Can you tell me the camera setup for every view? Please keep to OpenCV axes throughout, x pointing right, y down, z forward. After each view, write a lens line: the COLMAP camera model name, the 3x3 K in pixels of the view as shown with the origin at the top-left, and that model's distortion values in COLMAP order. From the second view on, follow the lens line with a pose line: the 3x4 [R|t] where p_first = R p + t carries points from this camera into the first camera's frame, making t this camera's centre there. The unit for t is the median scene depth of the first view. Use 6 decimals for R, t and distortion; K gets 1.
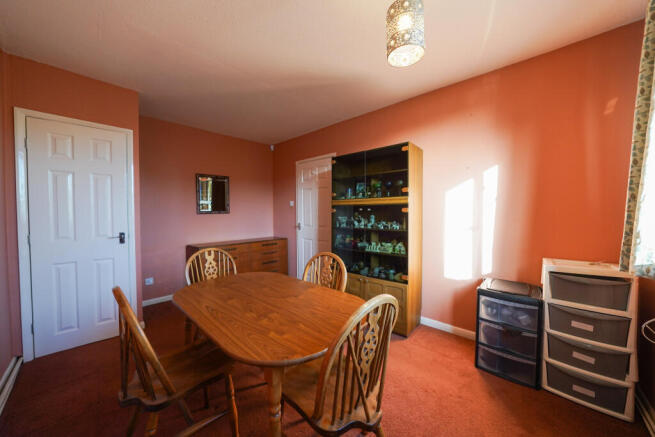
lens RADIAL K [[232.4, 0, 323.9], [0, 232.4, 216.7], [0, 0, 1]] dist [-0.001699, -0.000077]
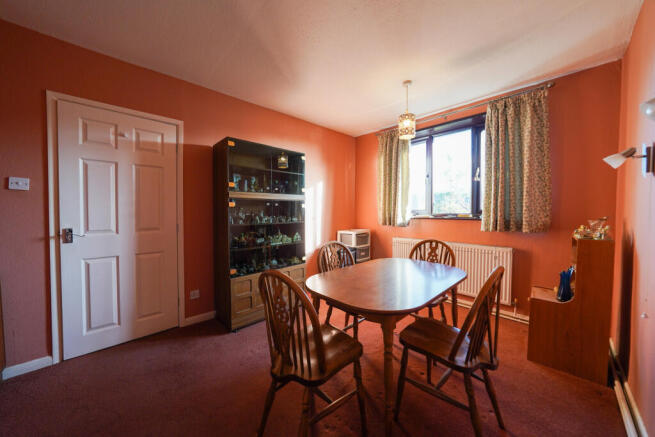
lens RADIAL K [[232.4, 0, 323.9], [0, 232.4, 216.7], [0, 0, 1]] dist [-0.001699, -0.000077]
pose [[0.082834, -0.023378, 0.996289, -0.887658], [0.017615, 0.999603, 0.021991, 0.004665], [-0.996408, 0.015728, 0.083213, 0.750858]]
